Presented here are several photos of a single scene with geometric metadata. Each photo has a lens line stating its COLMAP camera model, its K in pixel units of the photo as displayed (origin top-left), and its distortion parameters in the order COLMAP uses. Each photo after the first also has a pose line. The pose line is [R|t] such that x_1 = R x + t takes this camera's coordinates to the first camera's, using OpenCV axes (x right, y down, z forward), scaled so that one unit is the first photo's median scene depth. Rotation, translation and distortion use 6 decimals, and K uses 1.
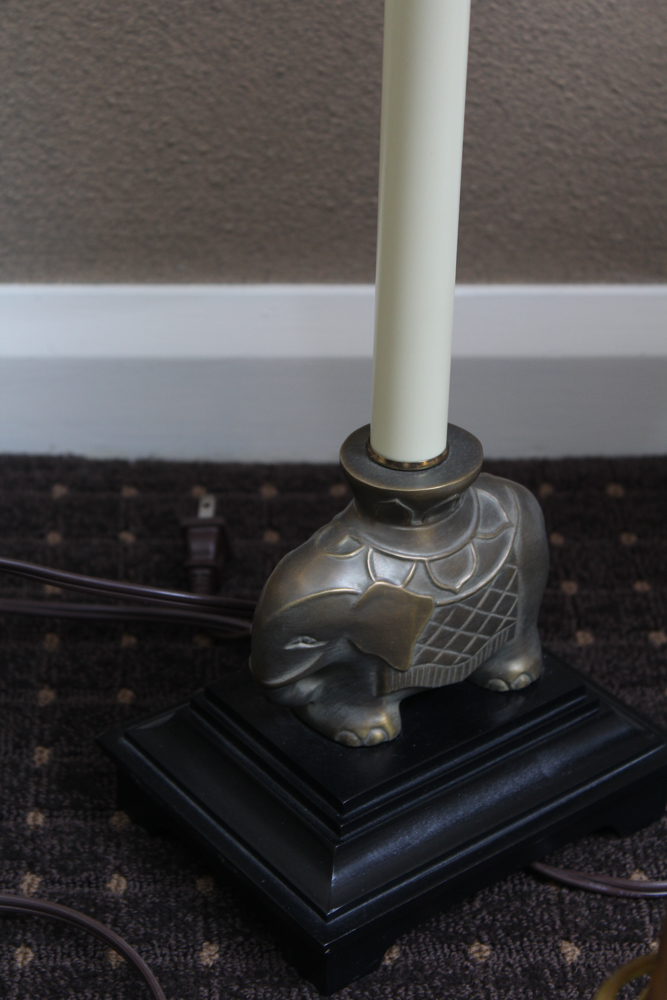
lens RADIAL K [[2215.4, 0, 333.6], [0, 2215.4, 502.1], [0, 0, 1]] dist [0.001043, 0.000000]
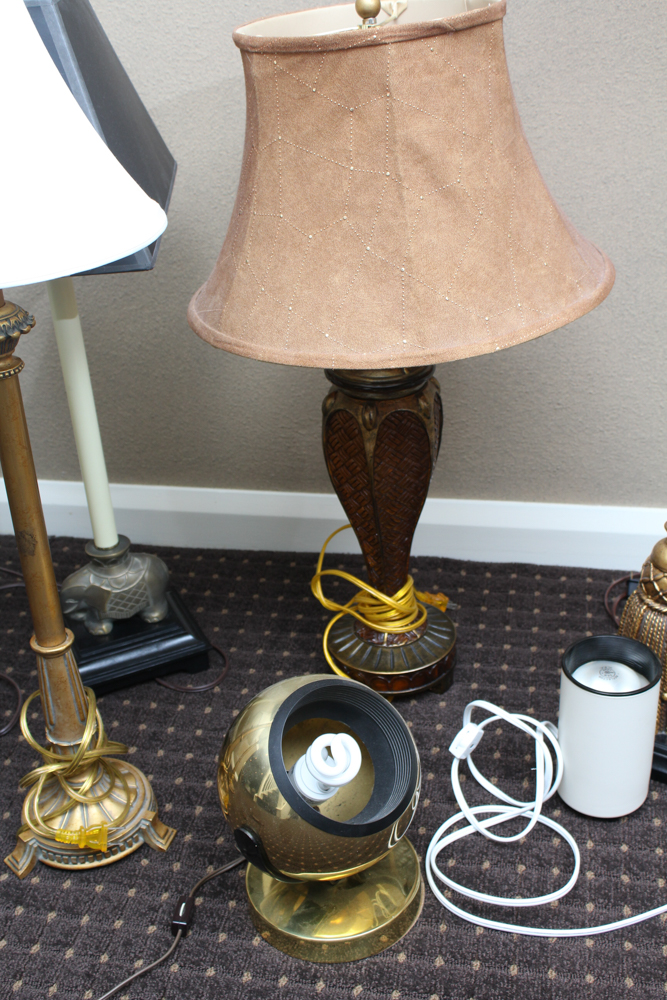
lens RADIAL K [[1074.6, 0, 342.4], [0, 1074.6, 500.9], [0, 0, 1]] dist [-0.081721, 0.000000]
pose [[0.974359, 0.050363, -0.219291, 0.671122], [-0.062533, 0.996844, -0.048911, -0.029790], [0.216135, 0.061370, 0.974433, -0.435054]]
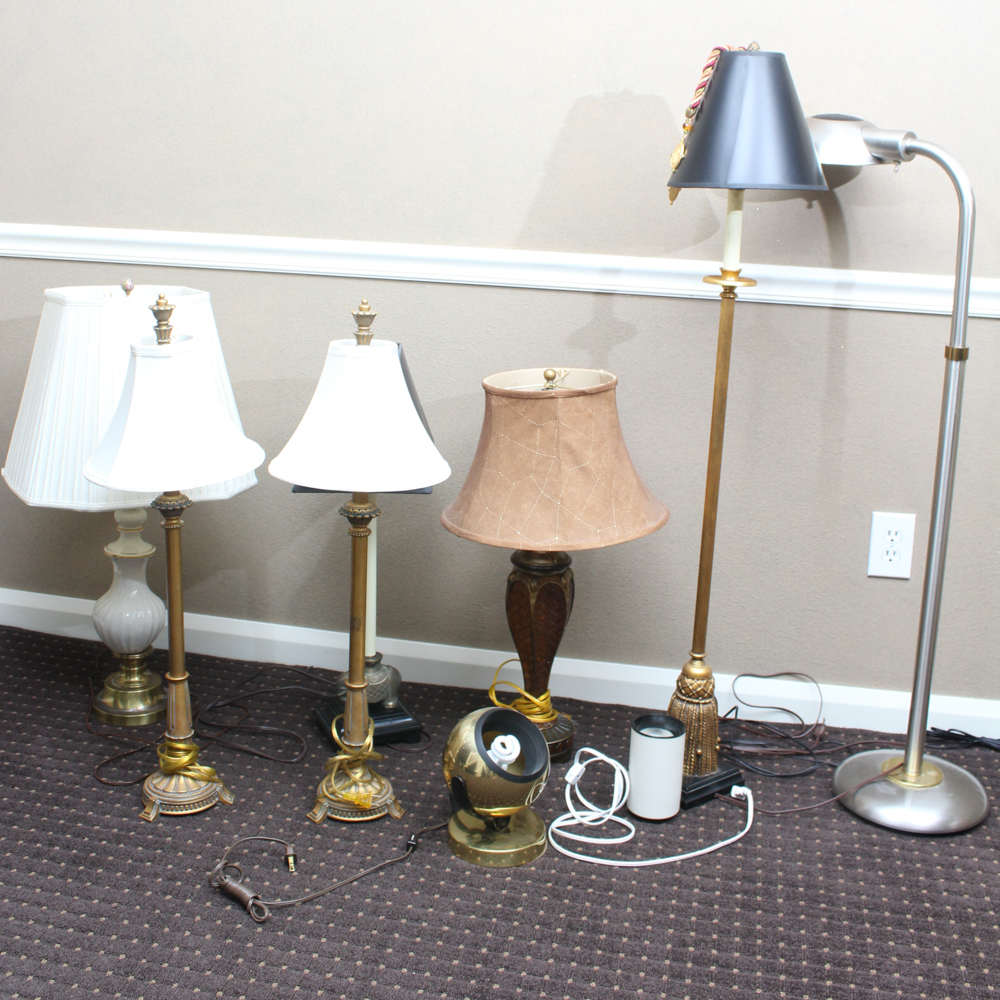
lens RADIAL K [[1439.9, 0, 495.7], [0, 1439.9, 499.7], [0, 0, 1]] dist [-0.171912, 0.000000]
pose [[0.975347, 0.074496, -0.207724, 0.975428], [-0.135846, 0.944495, -0.299125, 0.586409], [0.173910, 0.319969, 0.931330, -2.194465]]
